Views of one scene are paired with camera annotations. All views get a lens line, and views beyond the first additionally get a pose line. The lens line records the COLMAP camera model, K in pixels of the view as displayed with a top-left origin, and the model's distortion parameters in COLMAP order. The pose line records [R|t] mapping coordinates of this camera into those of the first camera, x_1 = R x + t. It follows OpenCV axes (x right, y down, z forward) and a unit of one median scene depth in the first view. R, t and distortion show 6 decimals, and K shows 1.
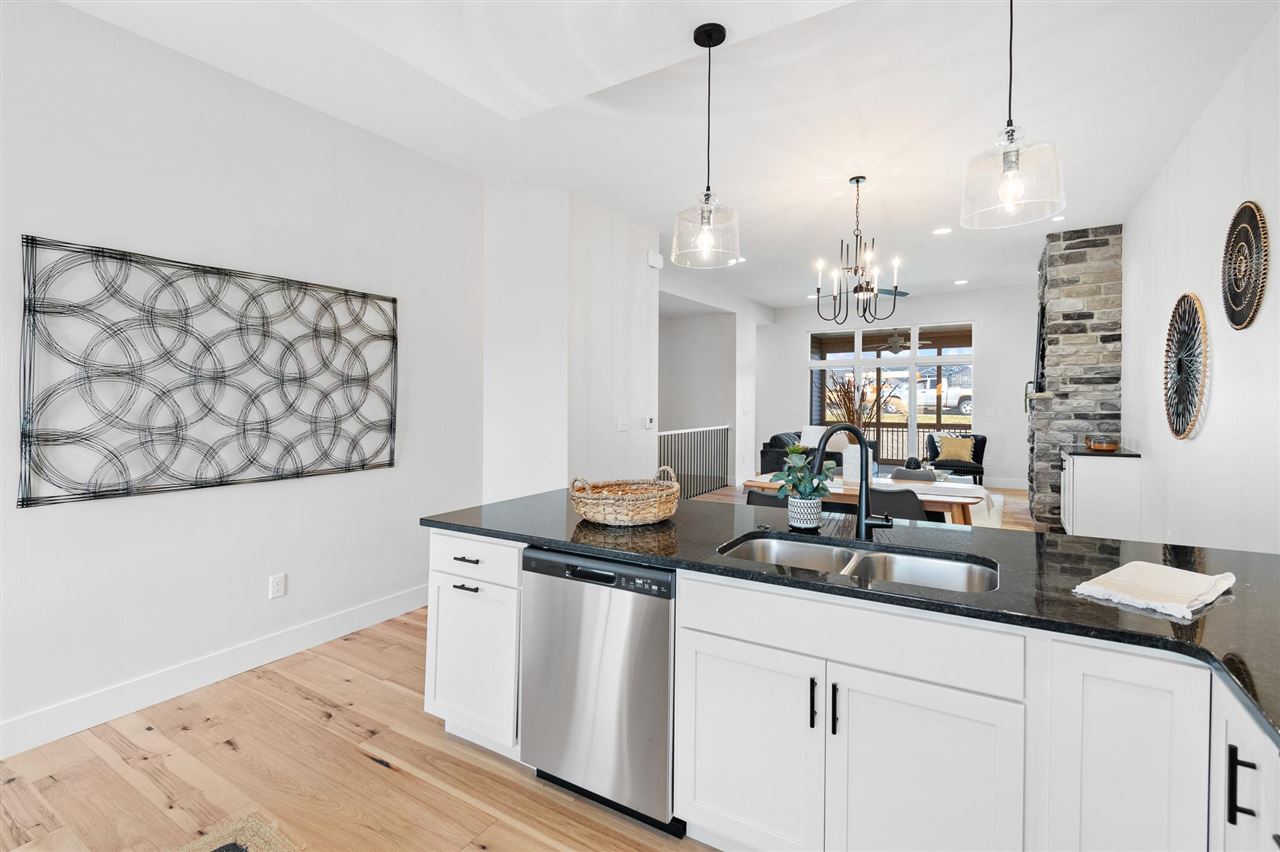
lens RADIAL K [[573.8, 0, 641.9], [0, 573.8, 386.8], [0, 0, 1]] dist [0.001342, 0.000125]
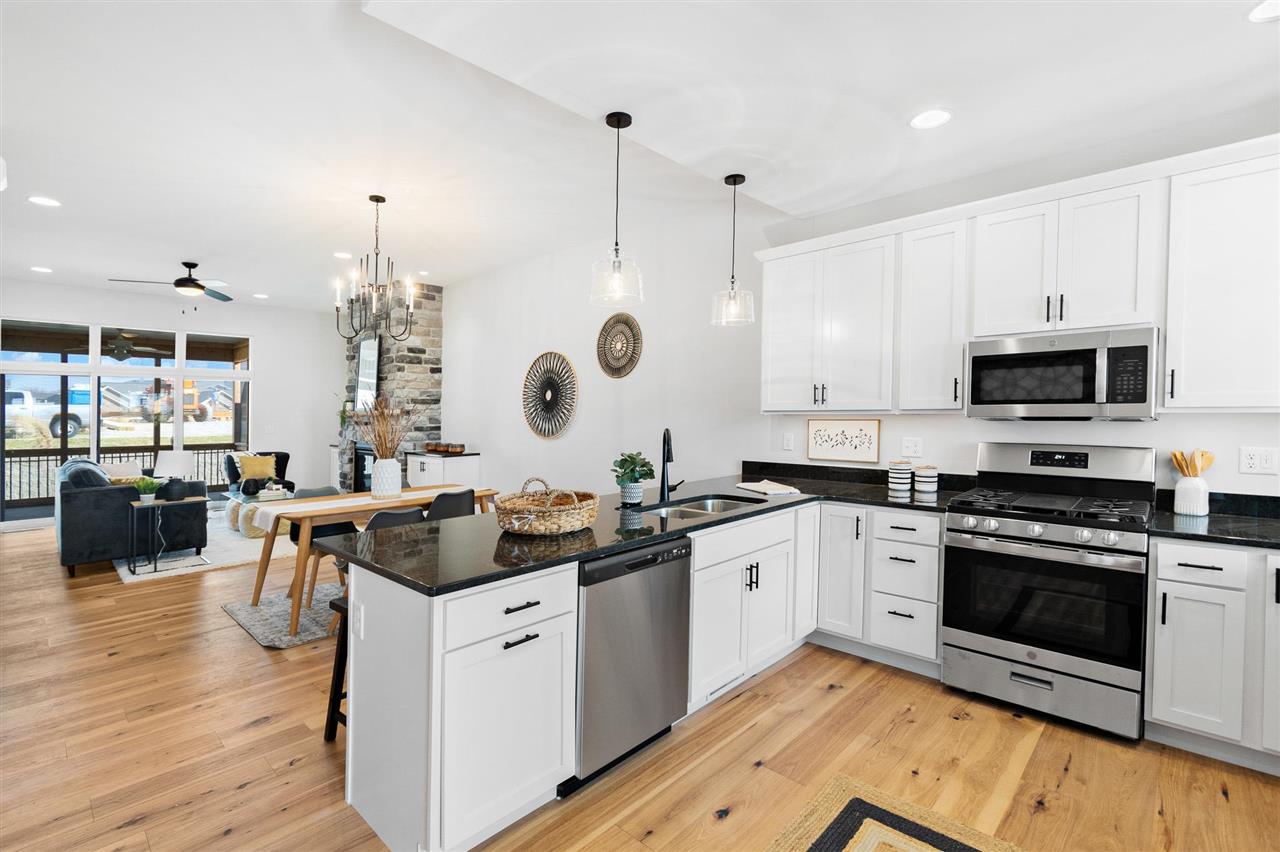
lens RADIAL K [[572.4, 0, 644.1], [0, 572.4, 424.6], [0, 0, 1]] dist [0.002670, 0.000296]
pose [[0.210274, -0.017797, 0.977480, -0.387774], [-0.015570, 0.999647, 0.021550, 0.006292], [-0.977519, -0.019751, 0.209923, 0.237956]]
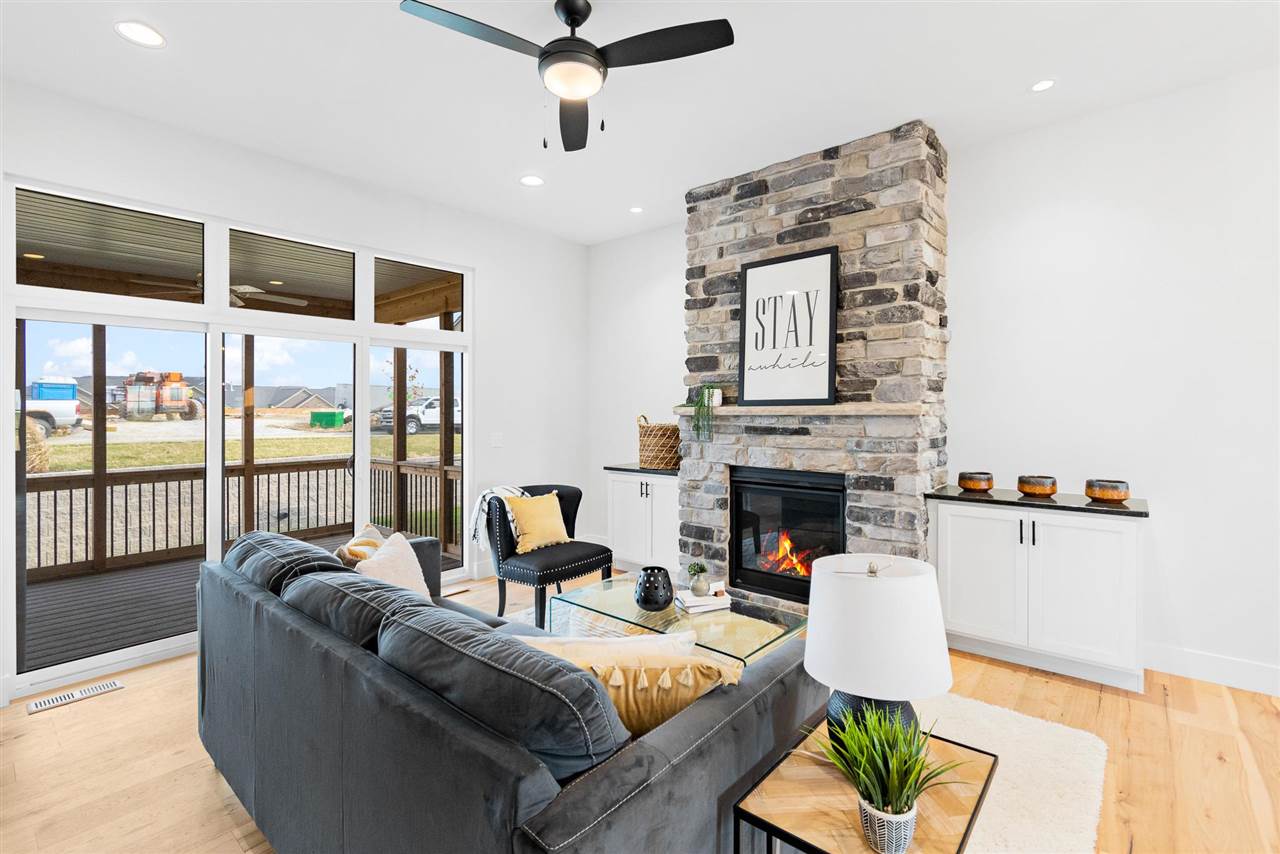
lens RADIAL K [[571.4, 0, 652.2], [0, 571.4, 420.8], [0, 0, 1]] dist [0.001122, 0.000111]
pose [[0.160266, -0.017640, 0.986916, 0.128484], [-0.014129, 0.999697, 0.020163, 0.020165], [-0.986973, -0.017176, 0.159968, 1.231134]]
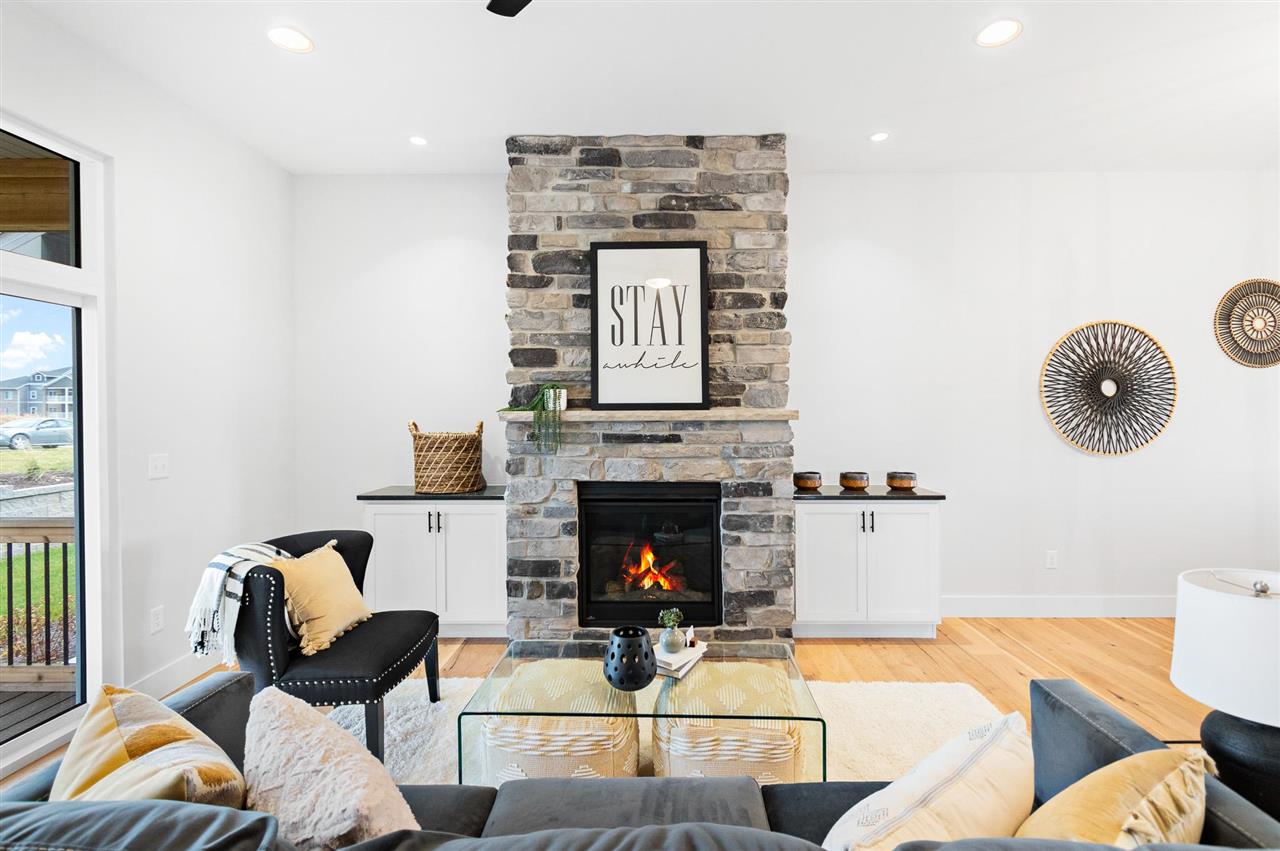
lens RADIAL K [[572.4, 0, 644.1], [0, 572.4, 424.1], [0, 0, 1]] dist [0.002670, 0.000296]
pose [[-0.498434, -0.013336, 0.866825, 0.302156], [-0.013198, 0.999883, 0.007794, 0.023743], [-0.866827, -0.007555, -0.498551, 1.491128]]
